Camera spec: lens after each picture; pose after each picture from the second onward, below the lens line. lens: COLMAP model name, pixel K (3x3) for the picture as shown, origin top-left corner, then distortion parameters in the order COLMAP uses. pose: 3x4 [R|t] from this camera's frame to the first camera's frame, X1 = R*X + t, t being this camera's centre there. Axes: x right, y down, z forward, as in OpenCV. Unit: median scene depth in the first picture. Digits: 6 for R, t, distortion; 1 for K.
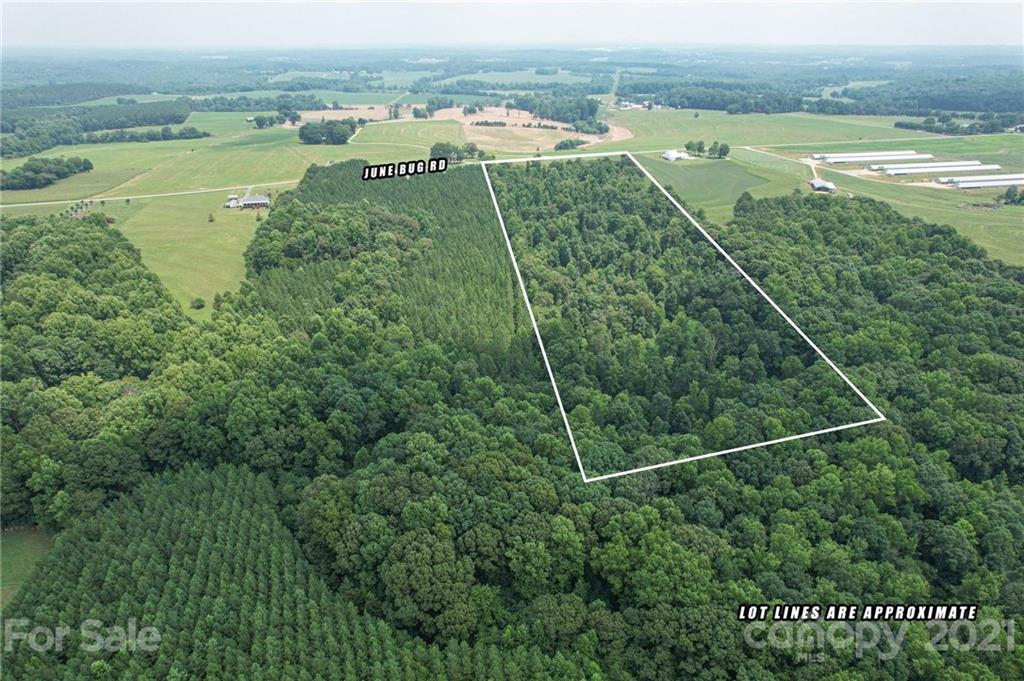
lens RADIAL K [[655.8, 0, 507.7], [0, 655.8, 345.8], [0, 0, 1]] dist [-0.073999, 0.066965]
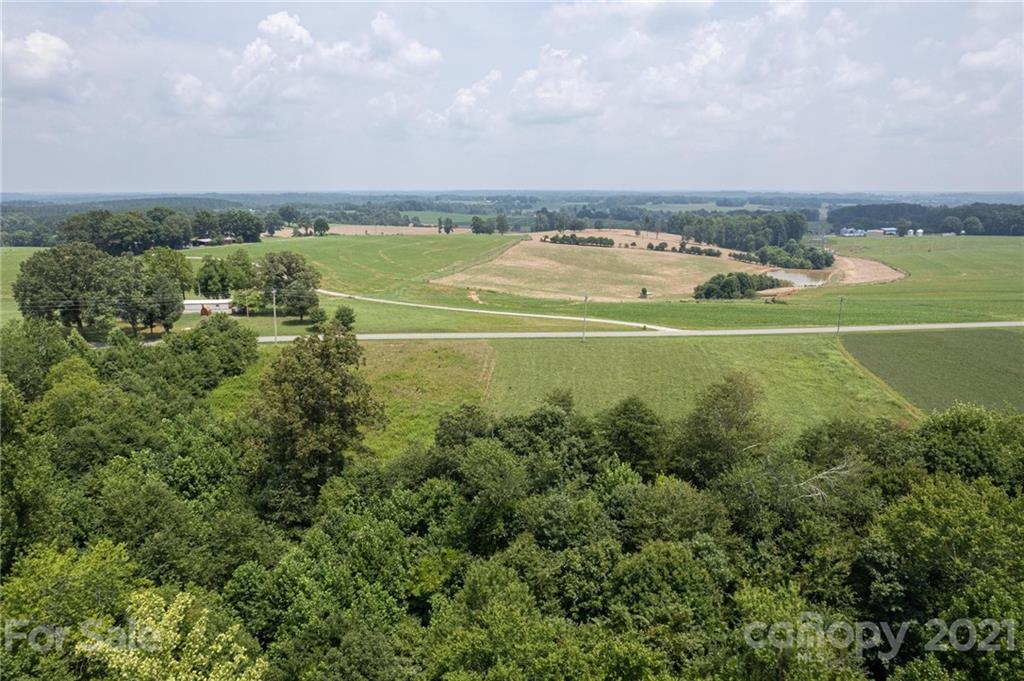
lens RADIAL K [[655.8, 0, 508.7], [0, 655.8, 341.1], [0, 0, 1]] dist [-0.073999, 0.066965]
pose [[0.960736, 0.067515, -0.269125, 0.058845], [-0.123040, 0.973029, -0.195133, -0.155465], [0.248692, 0.220584, 0.943131, 0.511062]]
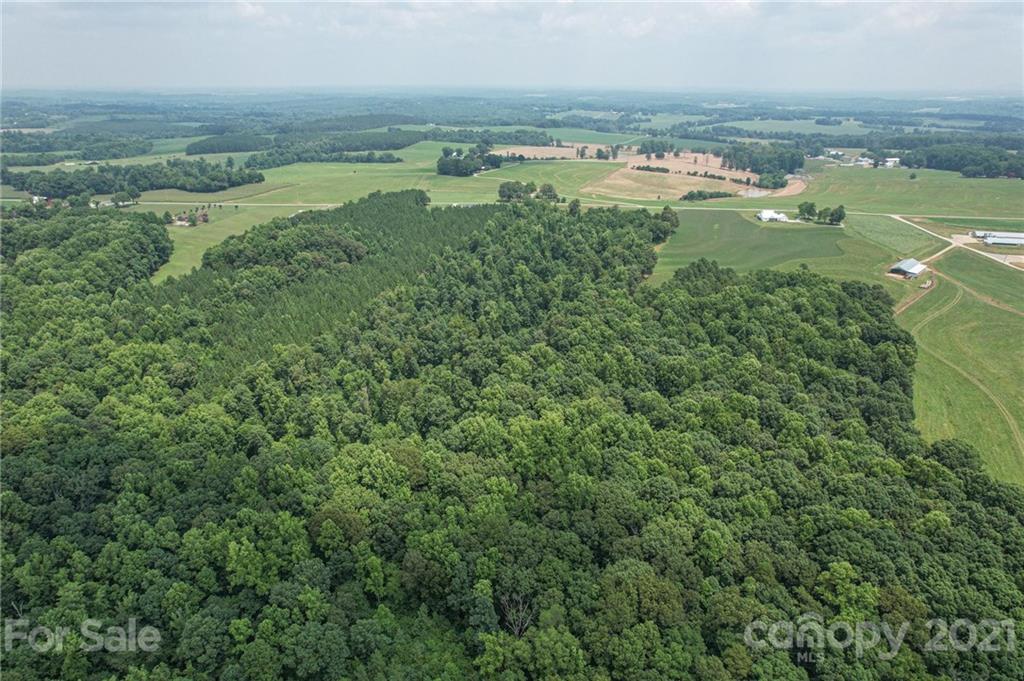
lens RADIAL K [[655.8, 0, 508.6], [0, 655.8, 338.5], [0, 0, 1]] dist [-0.073999, 0.066965]
pose [[0.891841, 0.172495, -0.418169, 0.224197], [-0.200365, 0.979444, -0.023304, -0.027916], [0.405553, 0.104569, 0.908070, 0.058317]]
